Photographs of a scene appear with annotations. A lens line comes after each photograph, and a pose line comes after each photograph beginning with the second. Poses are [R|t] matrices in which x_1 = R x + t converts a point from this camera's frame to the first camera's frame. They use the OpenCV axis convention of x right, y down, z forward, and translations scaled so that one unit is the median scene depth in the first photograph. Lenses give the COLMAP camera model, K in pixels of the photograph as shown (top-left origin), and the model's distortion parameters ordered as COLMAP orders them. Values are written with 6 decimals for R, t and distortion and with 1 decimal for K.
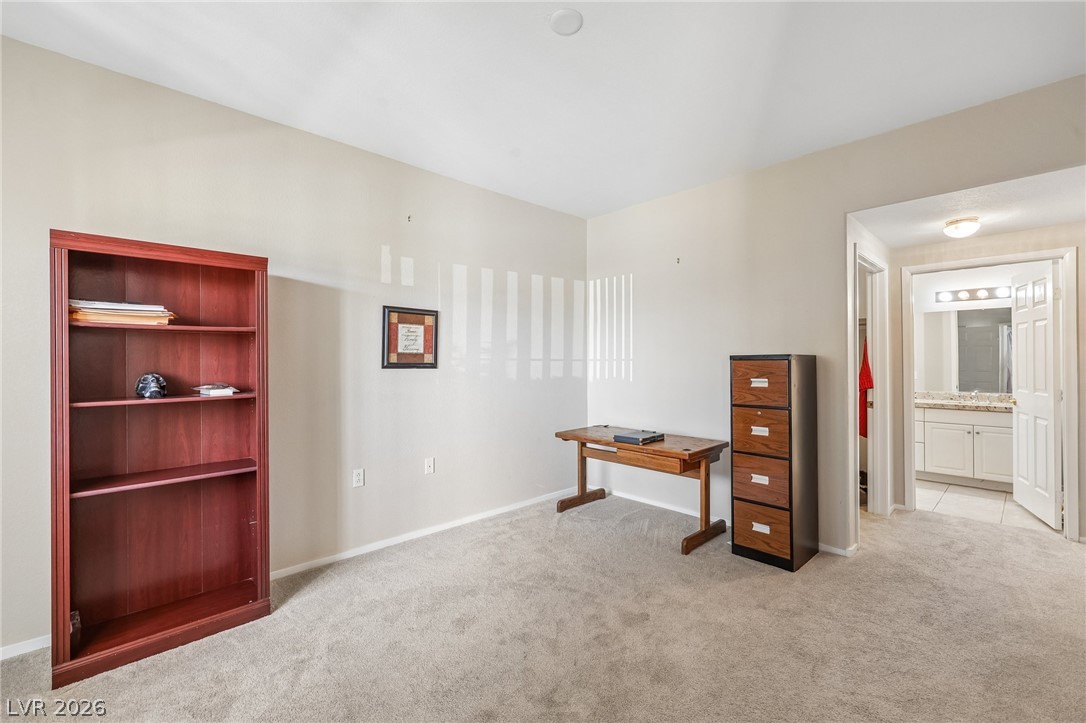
lens RADIAL K [[463.7, 0, 544.0], [0, 463.7, 360.4], [0, 0, 1]] dist [-0.001250, 0.000347]
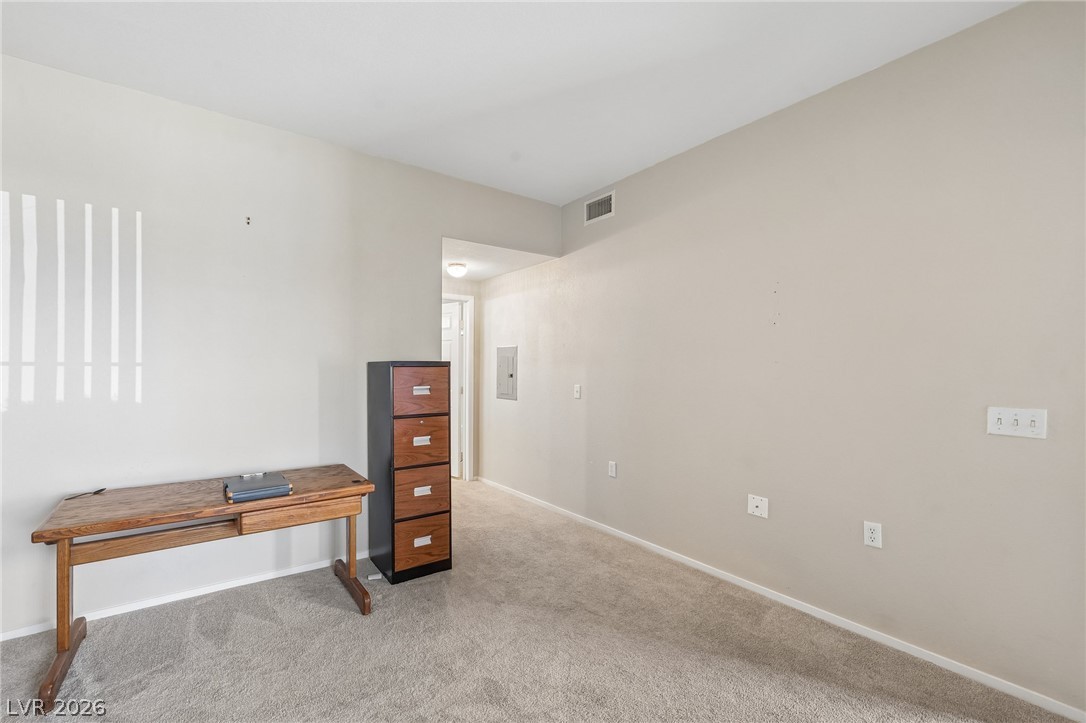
lens RADIAL K [[464.5, 0, 543.0], [0, 464.5, 369.0], [0, 0, 1]] dist [-0.000047, 0.000155]
pose [[0.119375, -0.003277, 0.992844, -0.407371], [-0.007557, 0.999963, 0.004209, -0.001817], [-0.992821, -0.008005, 0.119345, 0.568044]]
